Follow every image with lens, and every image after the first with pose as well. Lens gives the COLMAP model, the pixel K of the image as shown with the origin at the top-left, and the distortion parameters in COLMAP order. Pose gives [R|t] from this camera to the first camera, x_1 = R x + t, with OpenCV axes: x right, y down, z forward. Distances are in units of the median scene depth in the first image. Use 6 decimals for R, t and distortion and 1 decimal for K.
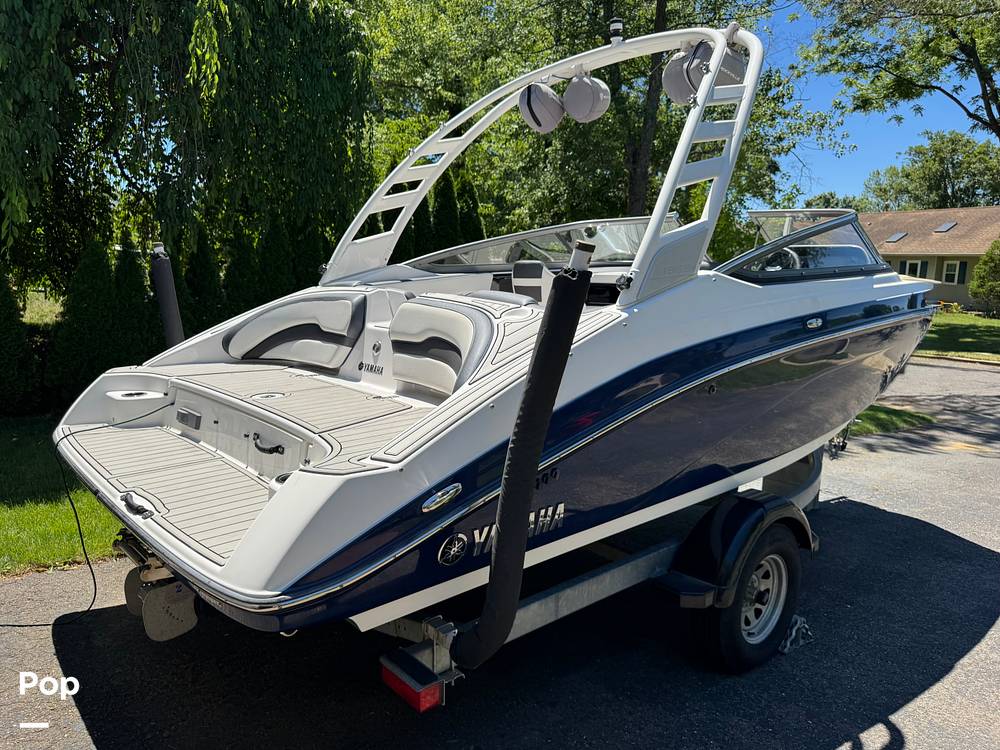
lens RADIAL K [[710.2, 0, 488.2], [0, 710.2, 375.1], [0, 0, 1]] dist [-0.007822, 0.002531]
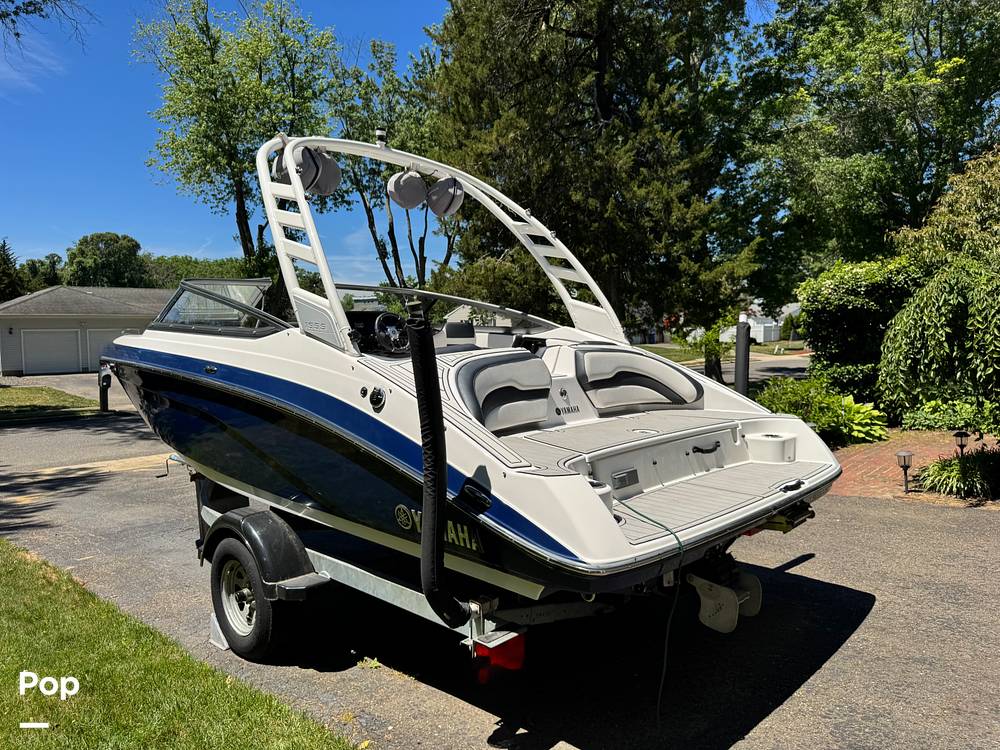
lens RADIAL K [[710.2, 0, 488.2], [0, 710.2, 375.1], [0, 0, 1]] dist [-0.007822, 0.002531]
pose [[-0.072003, -0.087219, 0.993584, -1.321933], [0.159244, 0.982386, 0.097776, -0.203569], [-0.984610, 0.165262, -0.056846, 1.157614]]
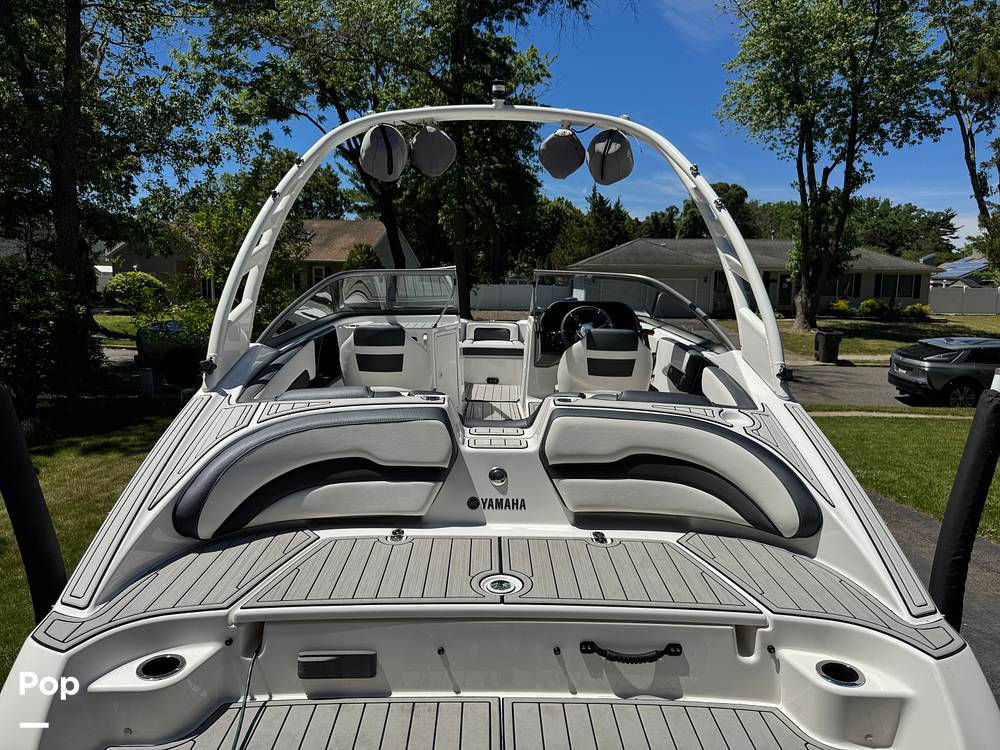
lens RADIAL K [[707.9, 0, 486.8], [0, 707.9, 362.4], [0, 0, 1]] dist [0.002295, -0.003717]
pose [[0.660126, -0.107318, 0.743449, -0.712038], [0.117797, 0.992285, 0.038643, -0.188962], [-0.741861, 0.062067, 0.667675, 0.465076]]
